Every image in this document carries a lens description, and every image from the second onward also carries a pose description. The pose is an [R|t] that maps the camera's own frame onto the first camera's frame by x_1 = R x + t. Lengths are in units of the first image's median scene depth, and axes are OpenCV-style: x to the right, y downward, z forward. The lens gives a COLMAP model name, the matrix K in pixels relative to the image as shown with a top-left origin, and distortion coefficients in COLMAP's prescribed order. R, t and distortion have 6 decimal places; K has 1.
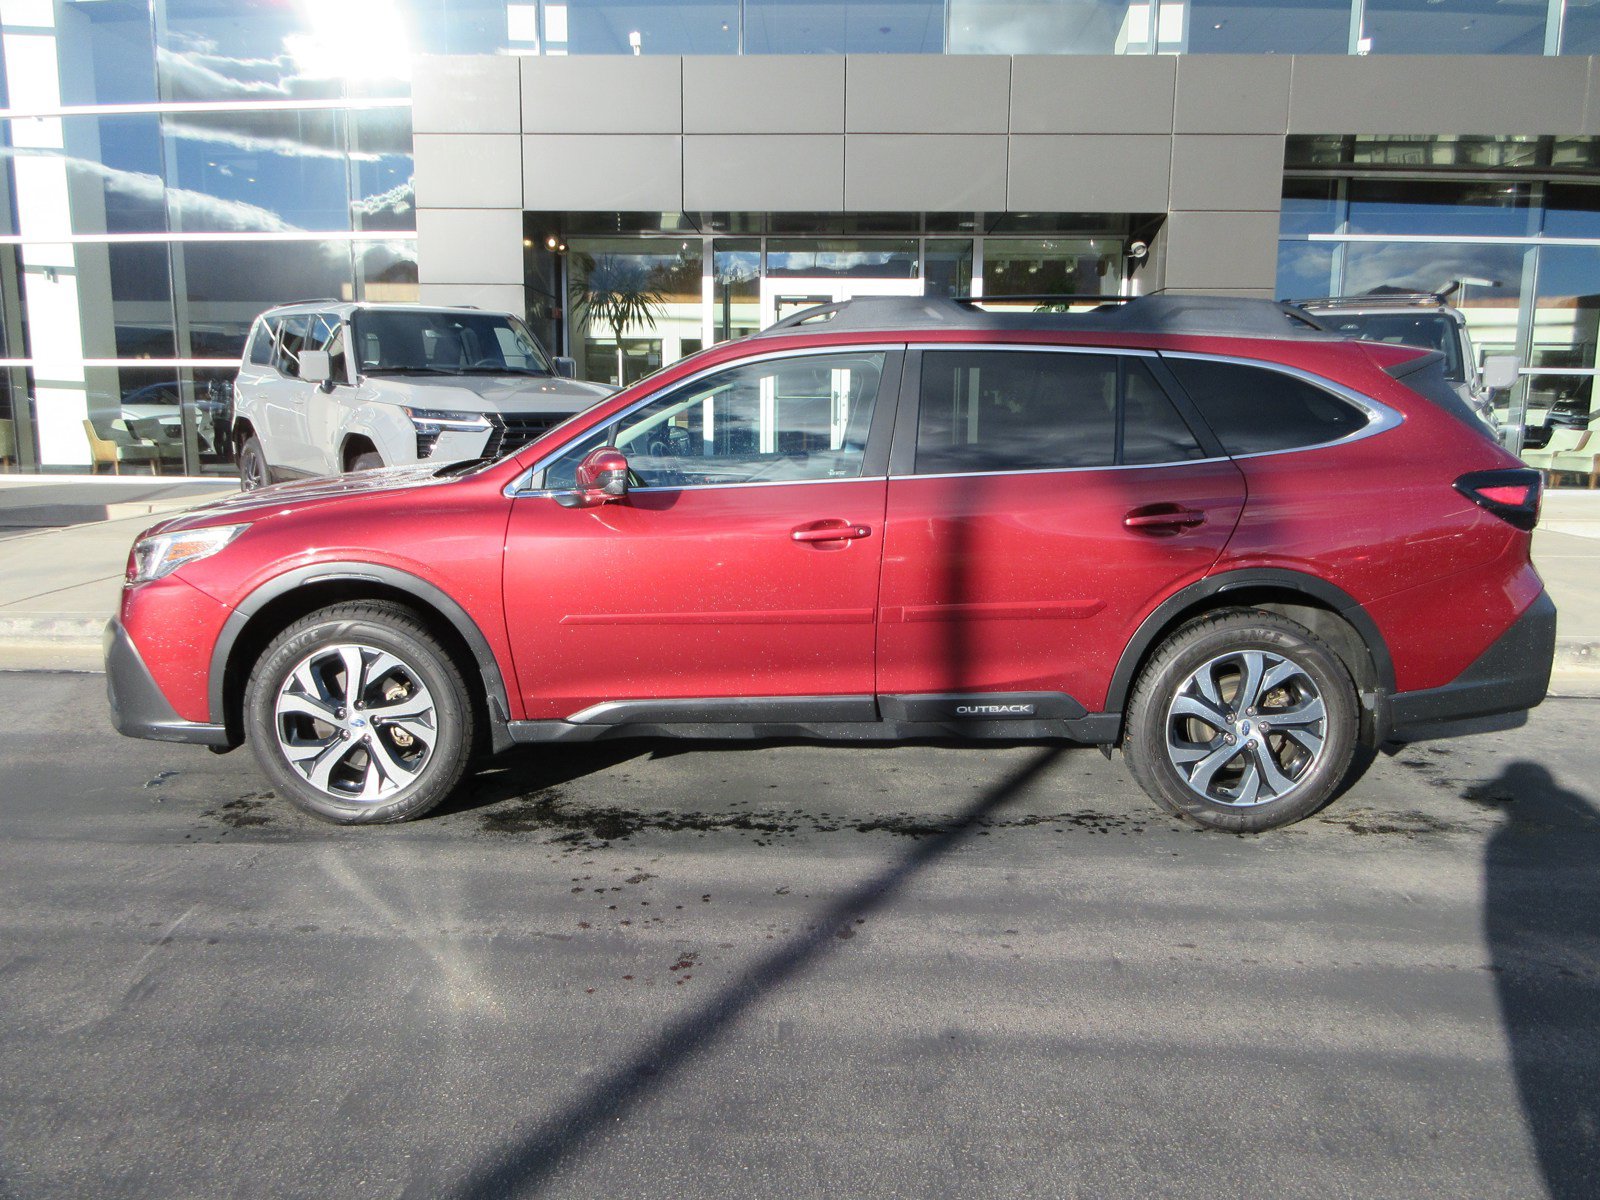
lens RADIAL K [[1180.6, 0, 800.0], [0, 1180.6, 600.0], [0, 0, 1]] dist [0.002630, 0.007890]
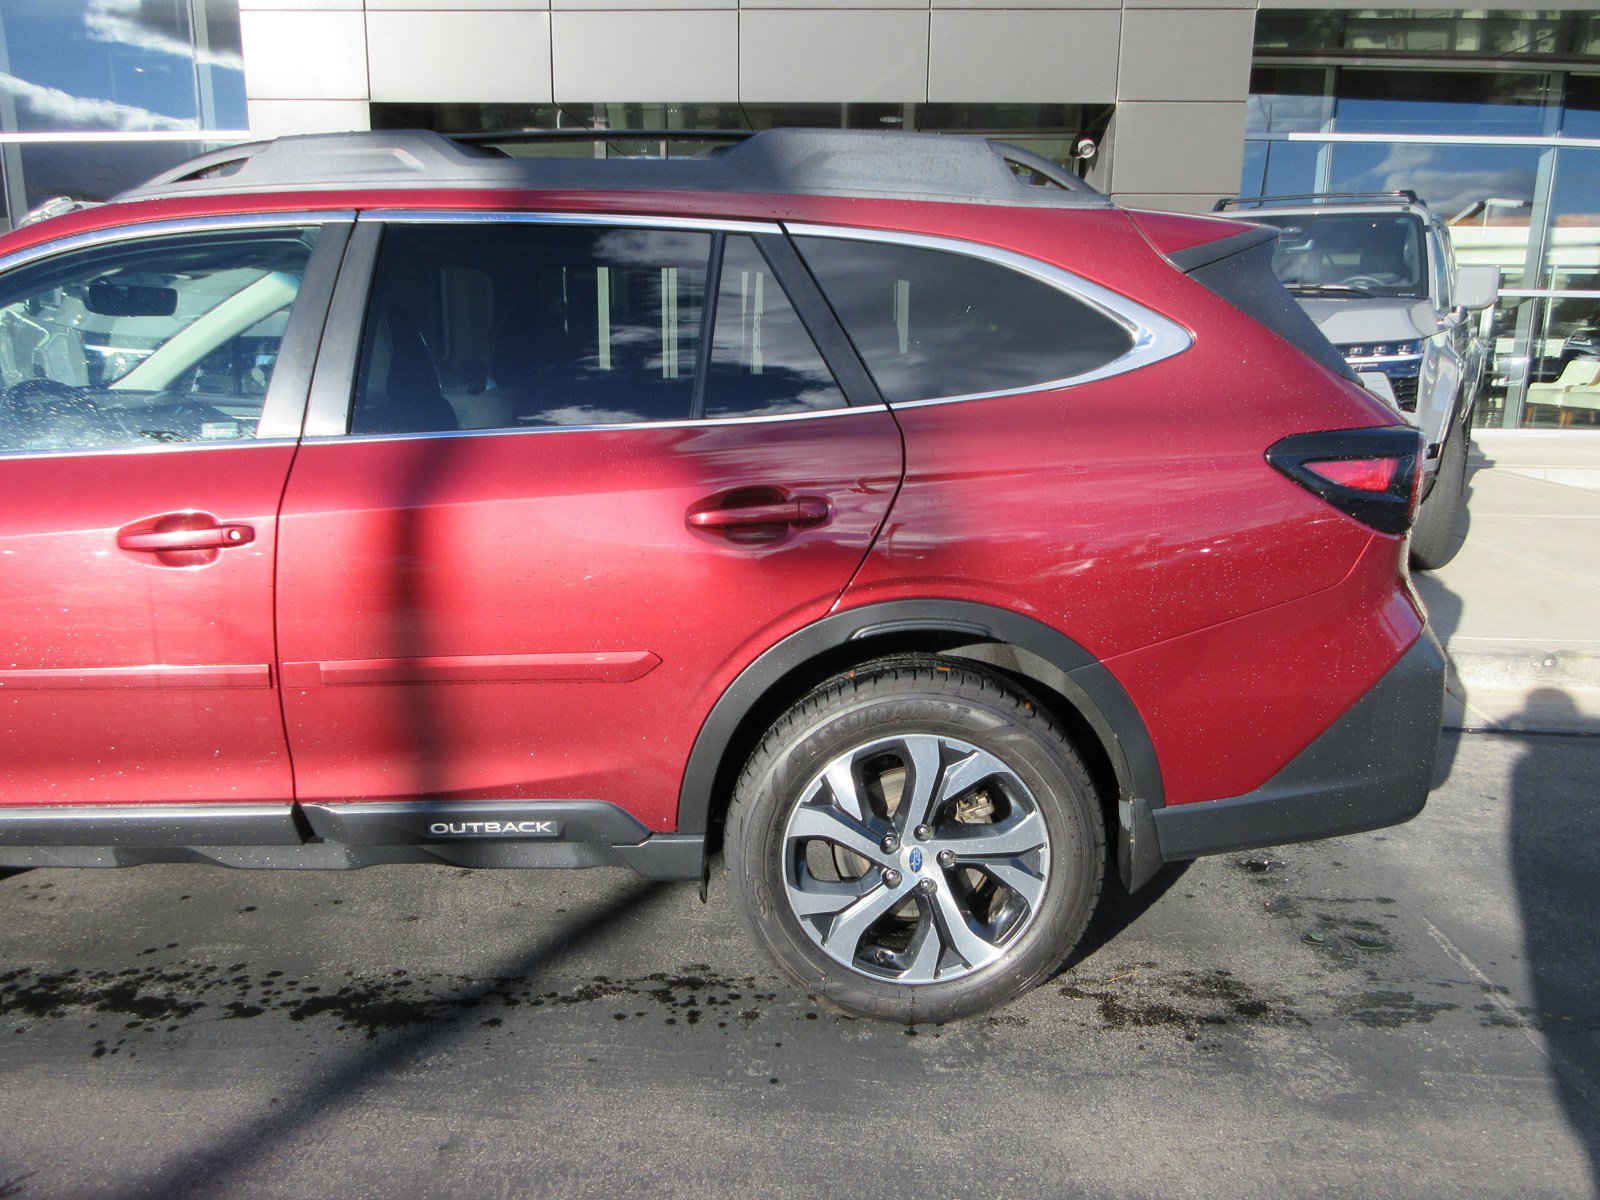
lens RADIAL K [[1180.6, 0, 800.0], [0, 1180.6, 600.0], [0, 0, 1]] dist [0.002630, 0.007890]
pose [[0.999876, 0.005386, -0.014830, 0.317671], [-0.004519, 0.998313, 0.057887, -0.056552], [0.015116, -0.057813, 0.998213, 0.396060]]
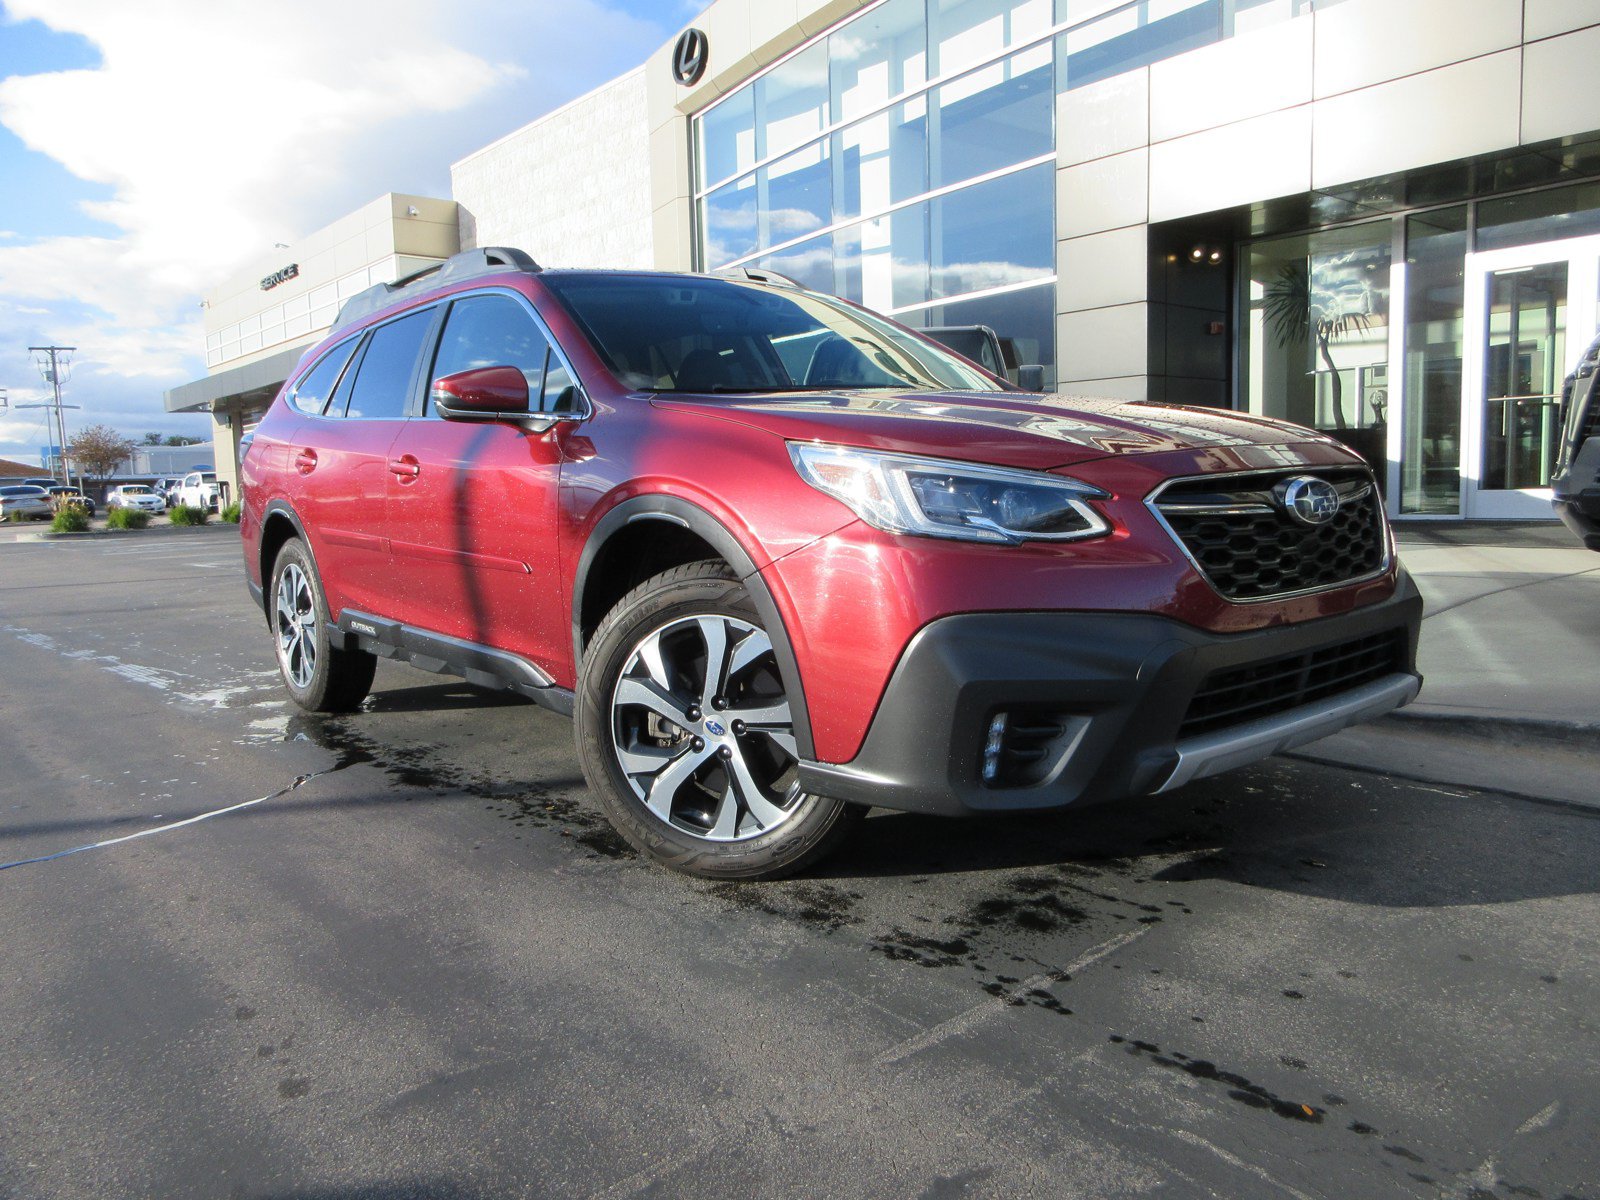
lens RADIAL K [[1180.6, 0, 800.0], [0, 1180.6, 600.0], [0, 0, 1]] dist [0.002630, 0.007890]
pose [[0.669985, 0.045944, -0.740952, 0.995915], [-0.084714, 0.996295, -0.014824, 0.036574], [0.737525, 0.072701, 0.671395, 0.569855]]
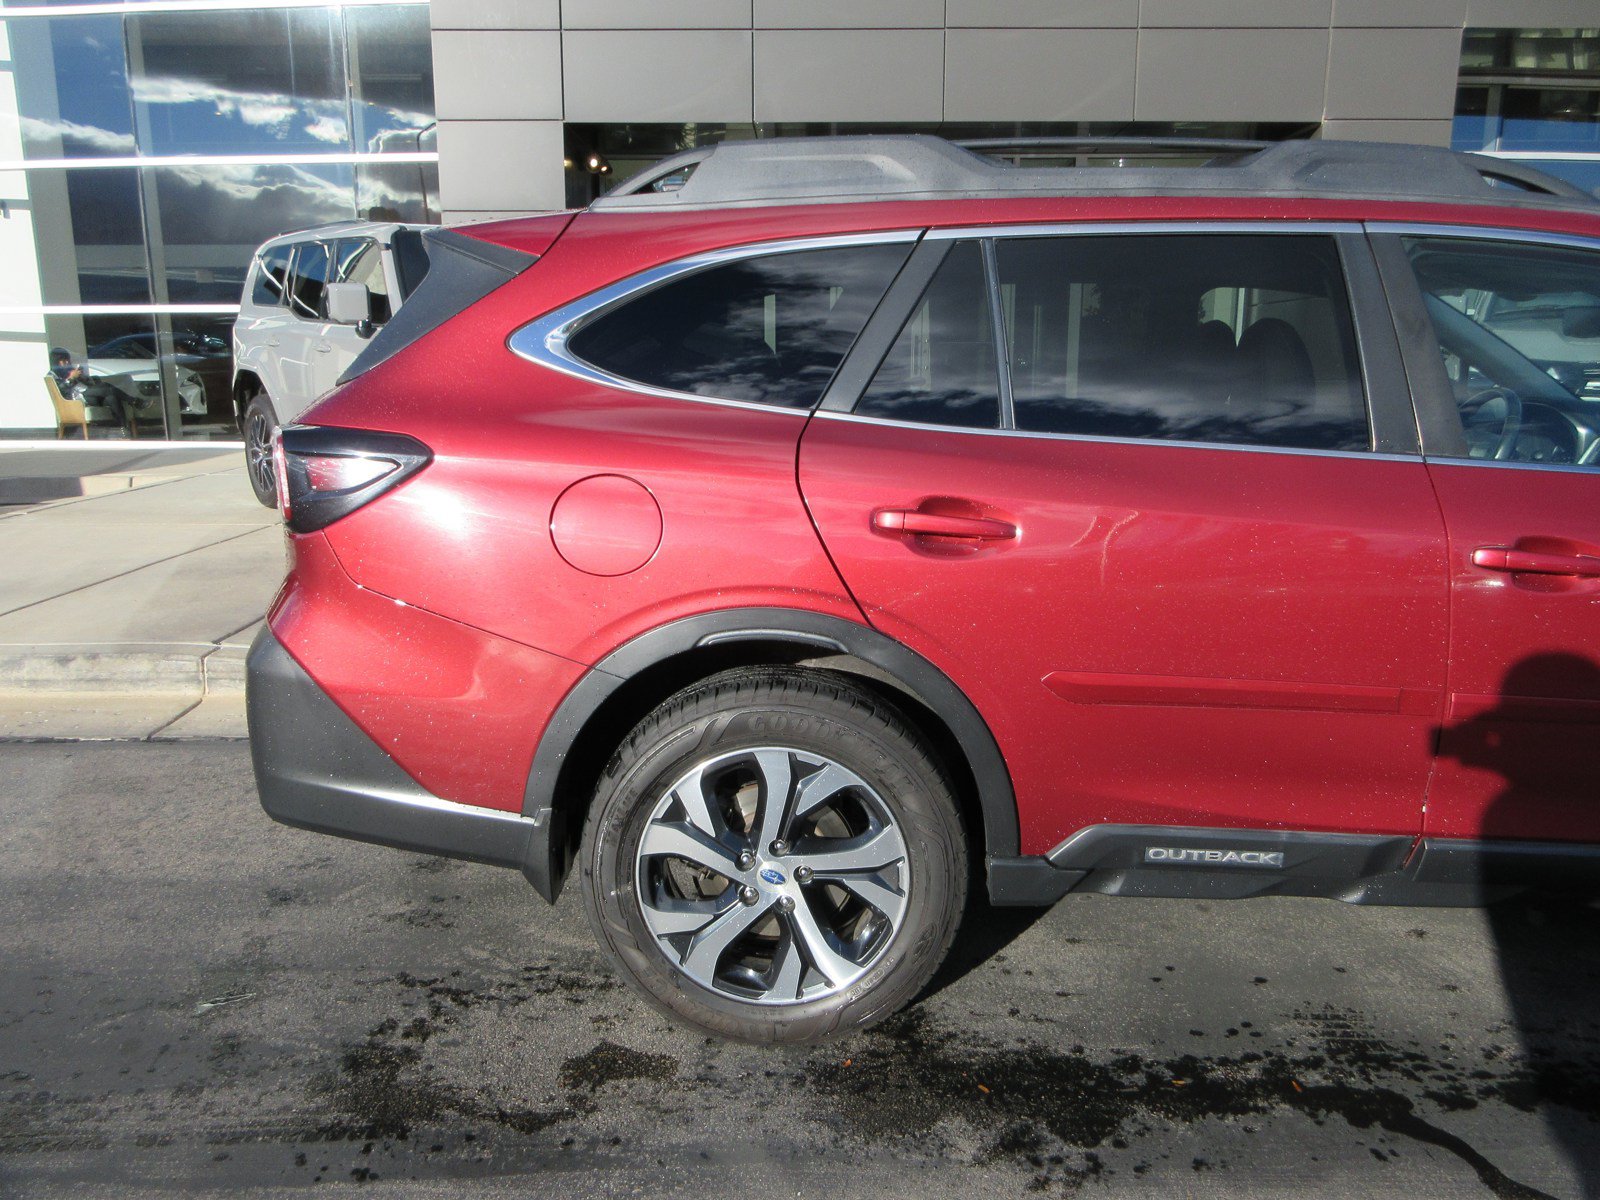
lens RADIAL K [[1180.6, 0, 800.0], [0, 1180.6, 600.0], [0, 0, 1]] dist [0.002630, 0.007890]
pose [[0.999704, -0.012077, 0.021123, -0.290090], [0.011228, 0.999143, 0.039846, -0.066110], [-0.021586, -0.039597, 0.998983, 0.456633]]
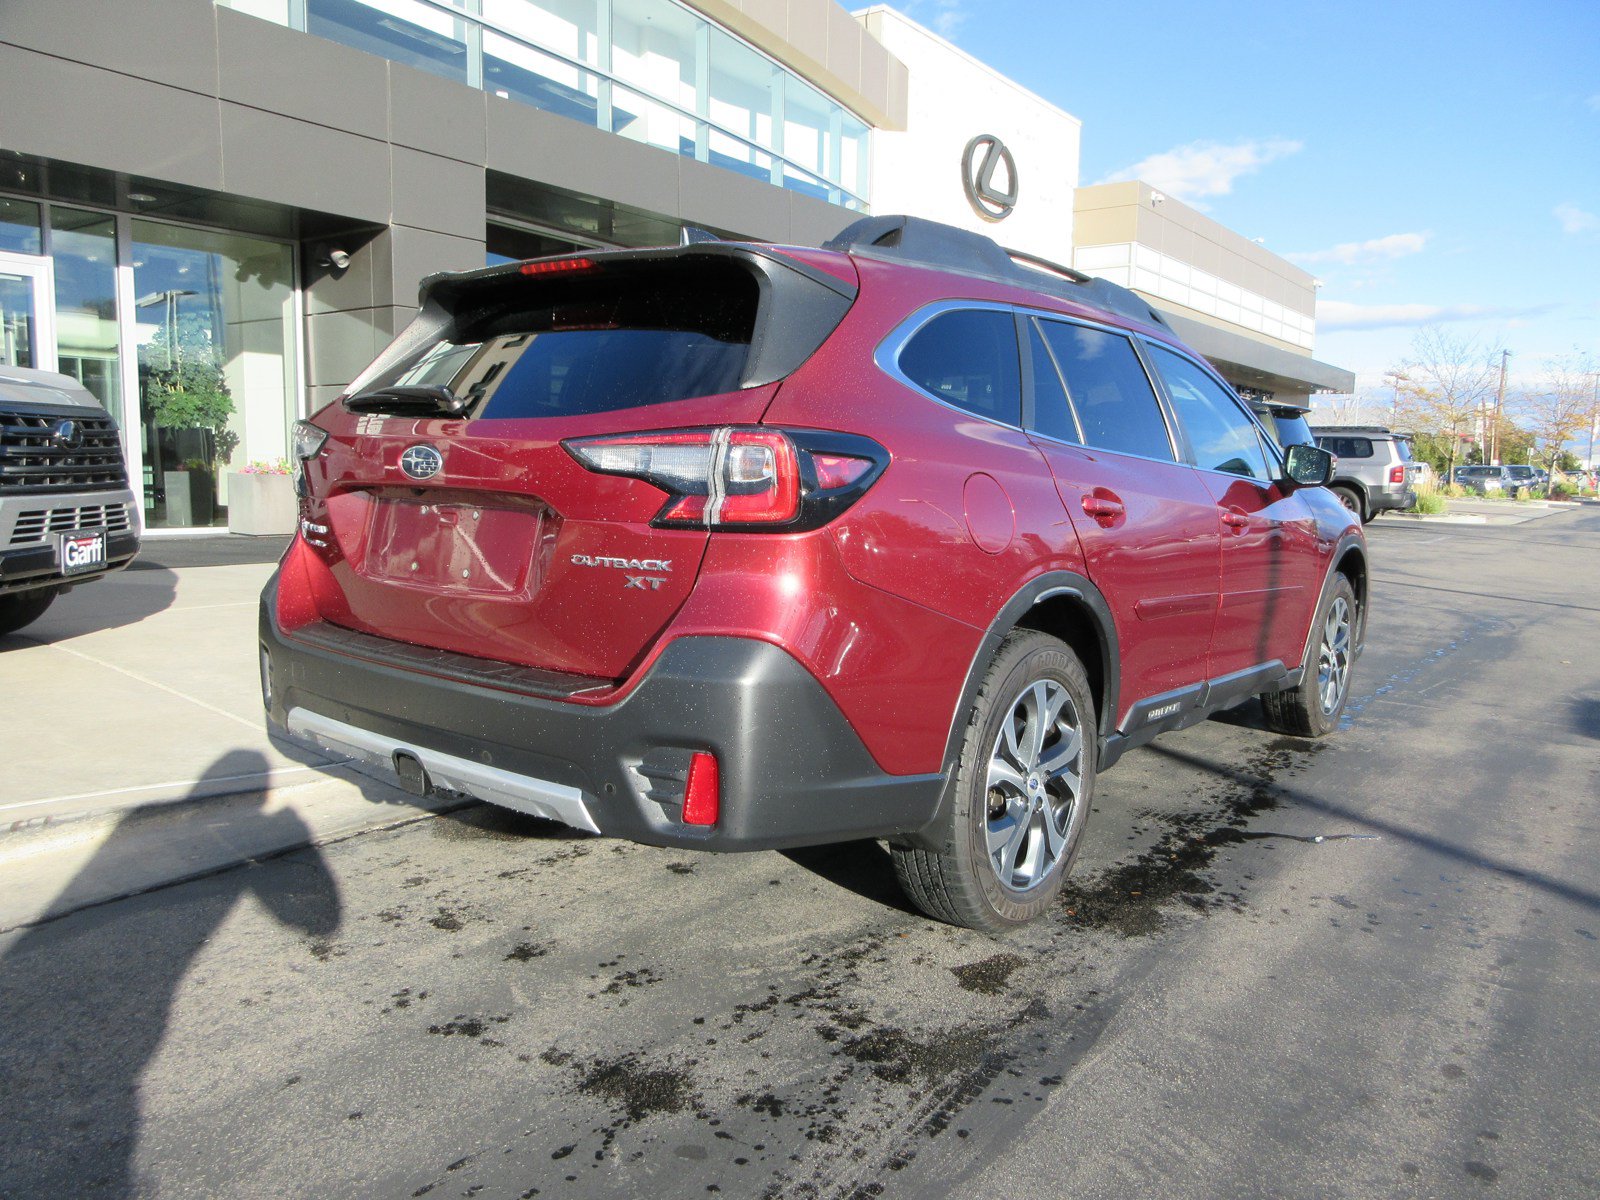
lens RADIAL K [[1180.6, 0, 800.0], [0, 1180.6, 600.0], [0, 0, 1]] dist [0.002630, 0.007890]
pose [[0.571456, -0.090333, 0.815646, -0.970261], [0.117722, 0.992667, 0.027460, -0.061998], [-0.812145, 0.080327, 0.577899, 0.703994]]
